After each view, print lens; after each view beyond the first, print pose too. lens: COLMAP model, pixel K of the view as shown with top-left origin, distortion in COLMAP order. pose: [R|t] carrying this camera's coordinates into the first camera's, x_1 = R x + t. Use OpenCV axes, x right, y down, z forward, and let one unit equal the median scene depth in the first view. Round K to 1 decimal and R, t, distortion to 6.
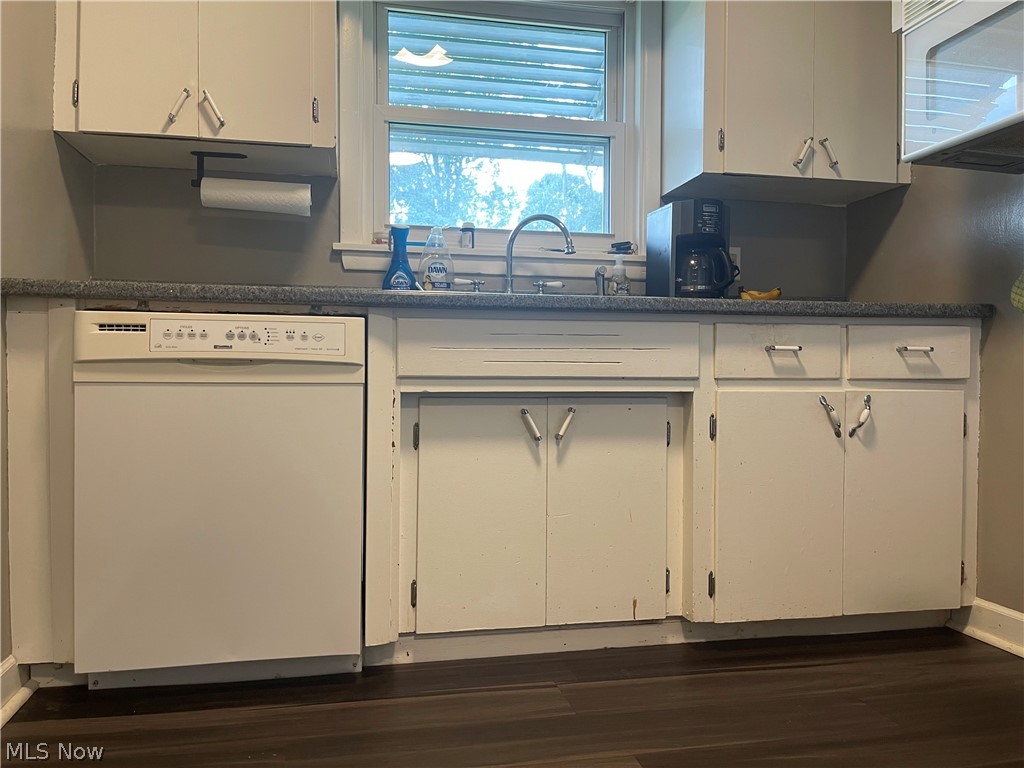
lens RADIAL K [[798.2, 0, 506.7], [0, 798.2, 385.5], [0, 0, 1]] dist [0.017976, 0.001905]
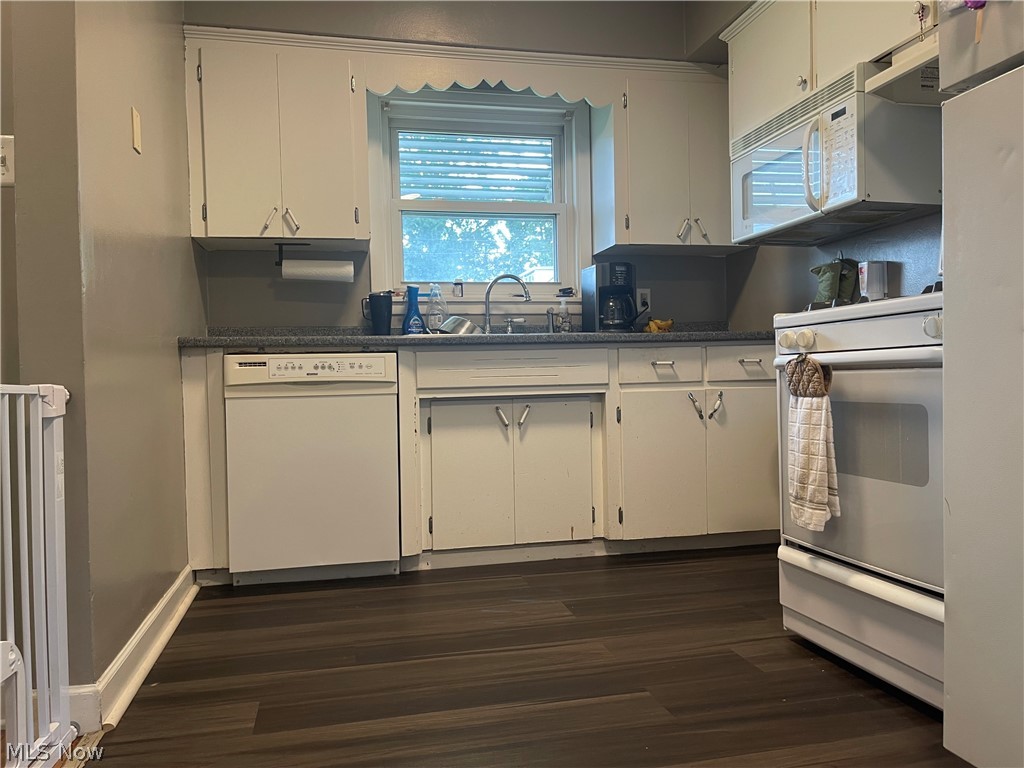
lens RADIAL K [[798.2, 0, 517.7], [0, 798.2, 381.9], [0, 0, 1]] dist [0.017976, 0.001905]
pose [[0.999388, -0.027009, 0.022249, 0.027164], [0.027015, 0.999635, 0.000043, -0.017452], [-0.022242, 0.000558, 0.999752, -0.553499]]
